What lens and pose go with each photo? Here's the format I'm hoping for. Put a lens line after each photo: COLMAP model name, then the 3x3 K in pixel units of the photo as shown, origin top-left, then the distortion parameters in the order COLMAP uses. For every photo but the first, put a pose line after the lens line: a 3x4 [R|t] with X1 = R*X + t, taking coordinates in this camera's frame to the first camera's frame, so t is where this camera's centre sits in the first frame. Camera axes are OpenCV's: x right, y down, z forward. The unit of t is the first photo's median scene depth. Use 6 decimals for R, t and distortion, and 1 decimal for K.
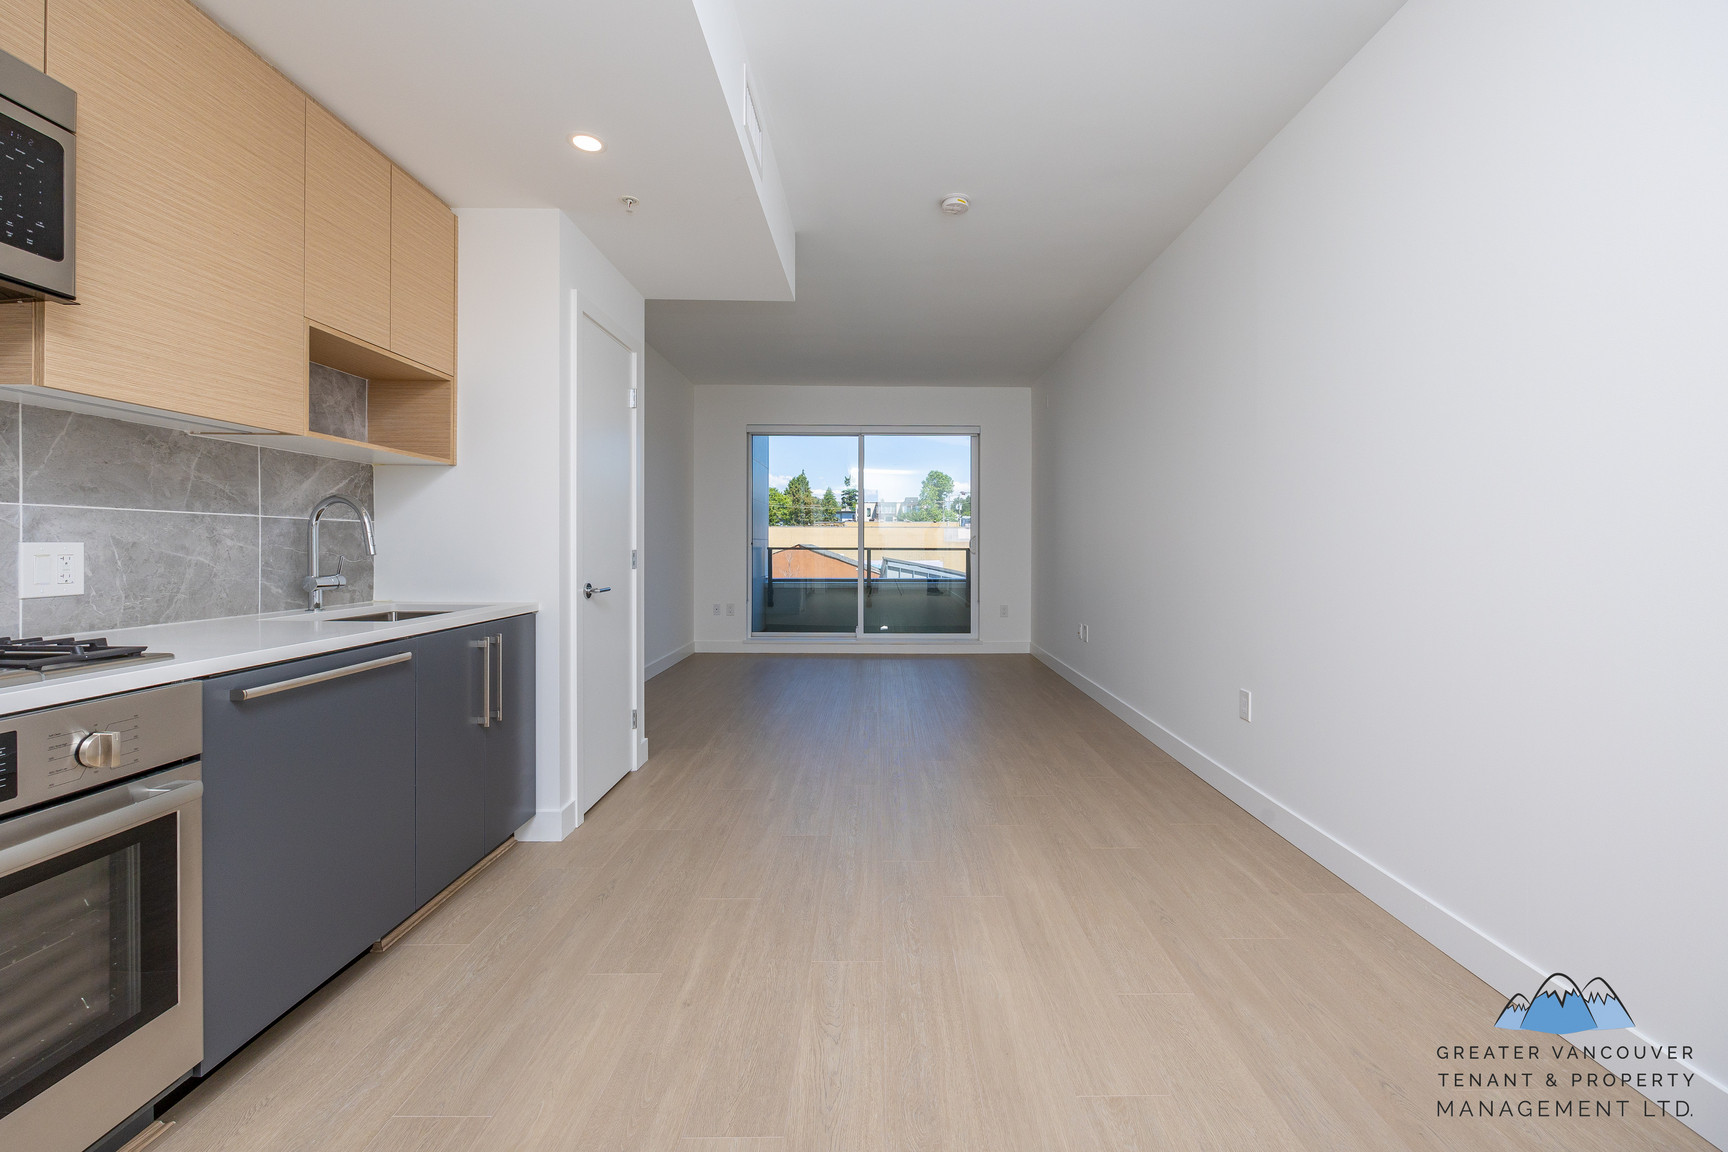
lens RADIAL K [[703.4, 0, 857.9], [0, 703.4, 563.5], [0, 0, 1]] dist [-0.000862, 0.000045]
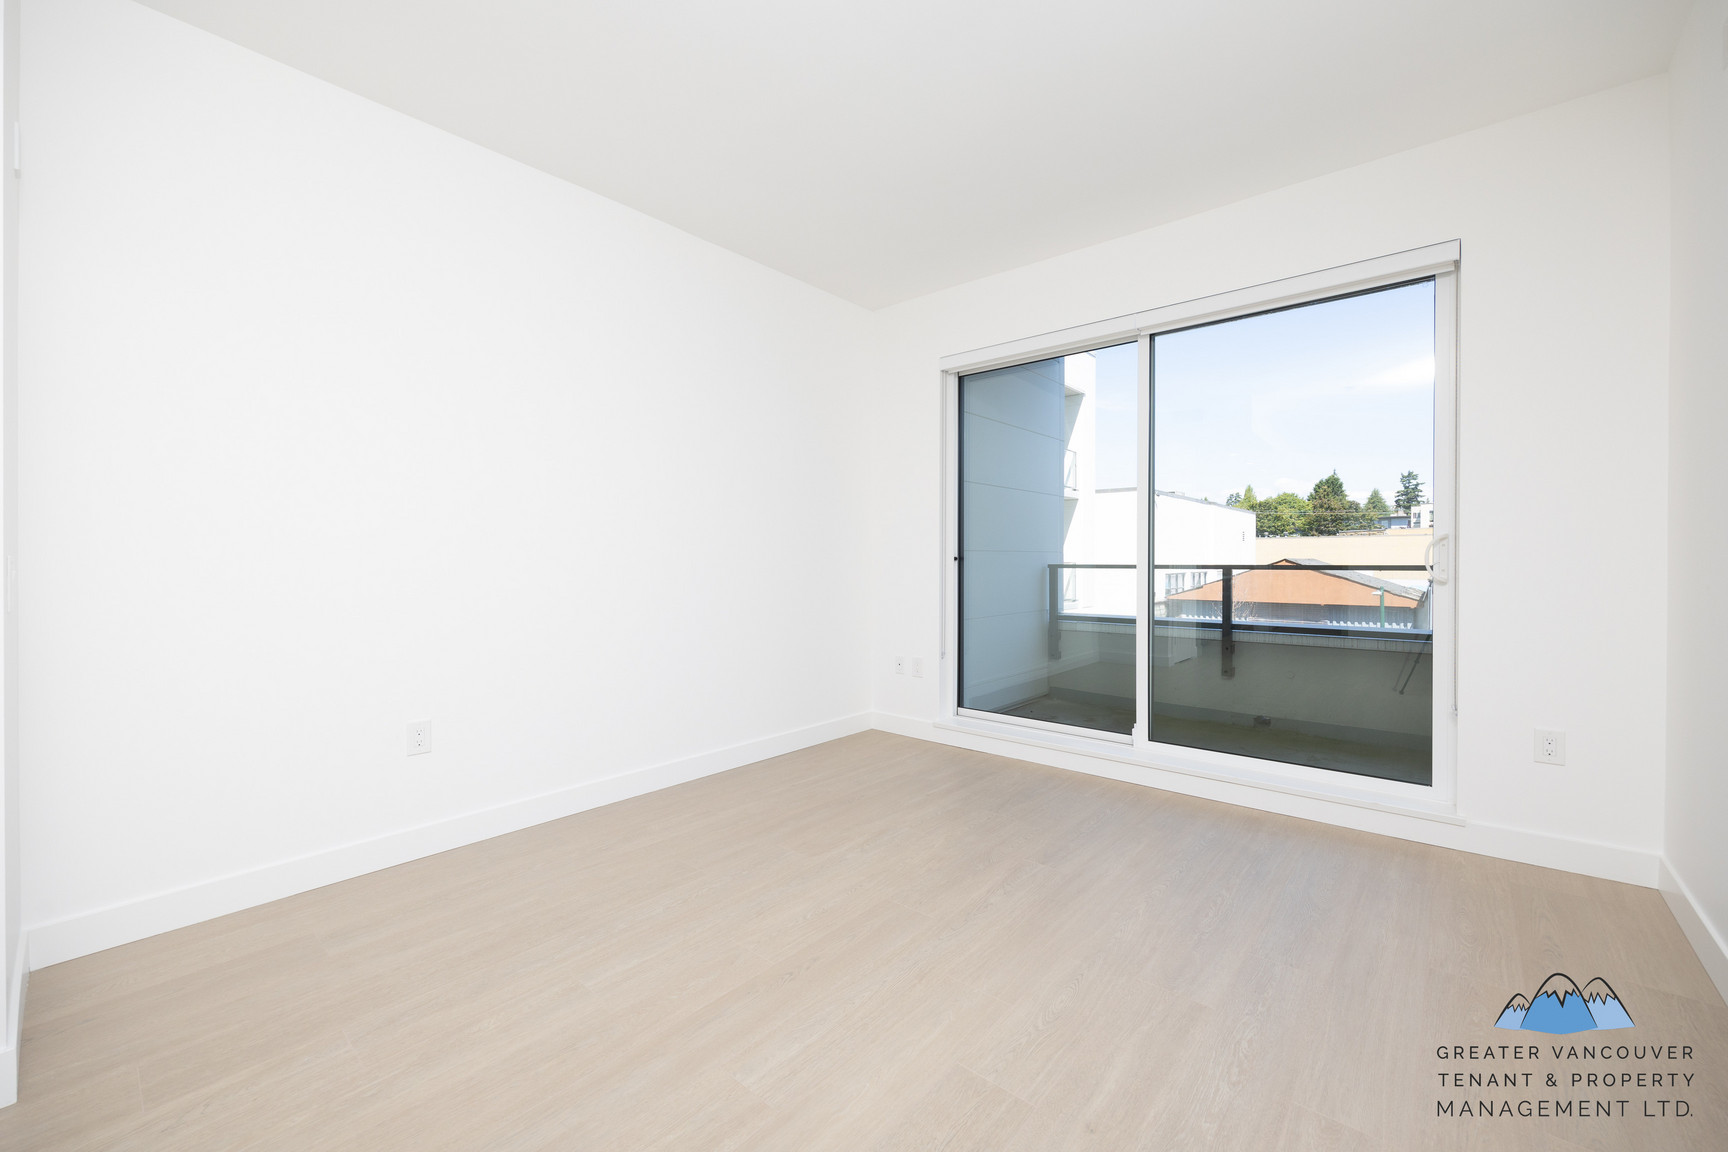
lens RADIAL K [[674.4, 0, 848.7], [0, 674.4, 543.8], [0, 0, 1]] dist [0.000920, 0.000121]
pose [[0.761156, -0.024500, -0.648106, 0.063613], [-0.008888, 0.998798, -0.048196, -0.005995], [0.648508, 0.042445, 0.760024, 0.195627]]
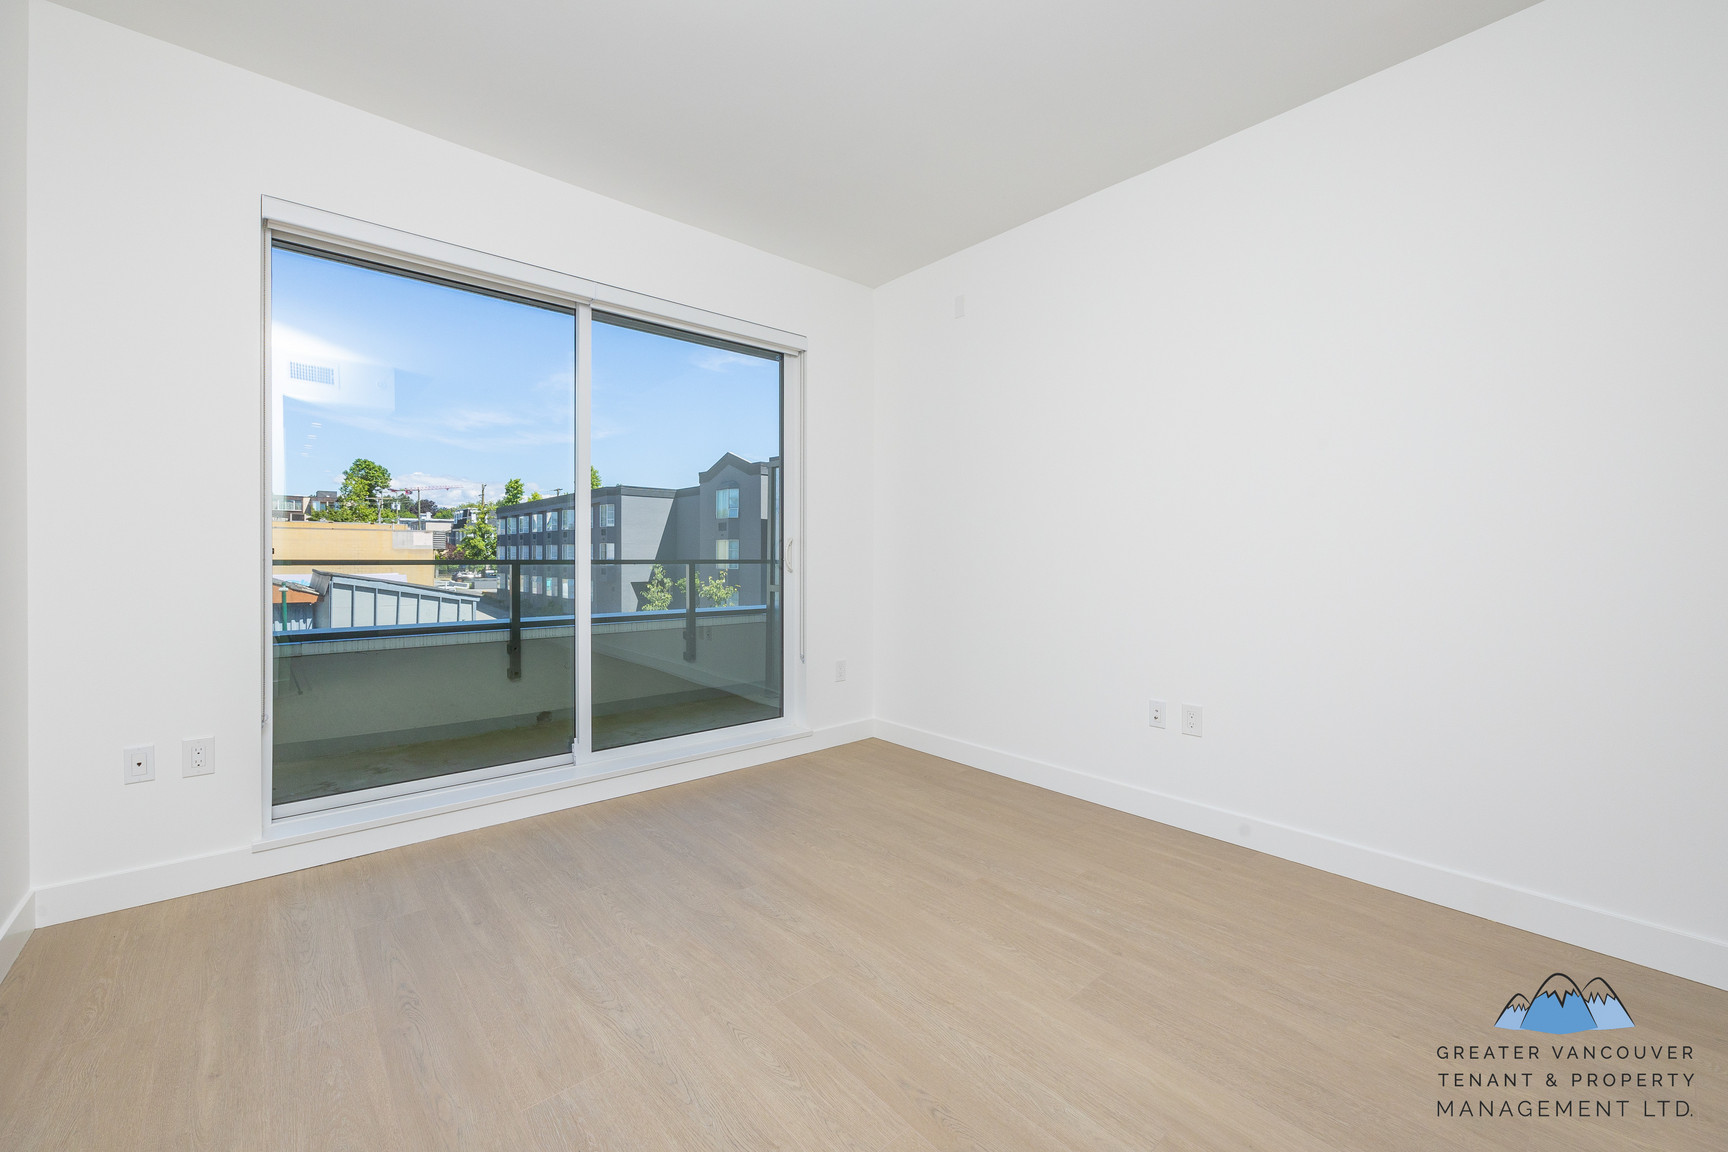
lens RADIAL K [[703.4, 0, 857.9], [0, 703.4, 563.5], [0, 0, 1]] dist [-0.000862, 0.000045]
pose [[0.741808, -0.008464, 0.670559, -0.067340], [0.015655, 0.999866, -0.004698, -0.007277], [-0.670429, 0.013983, 0.741842, 0.215811]]
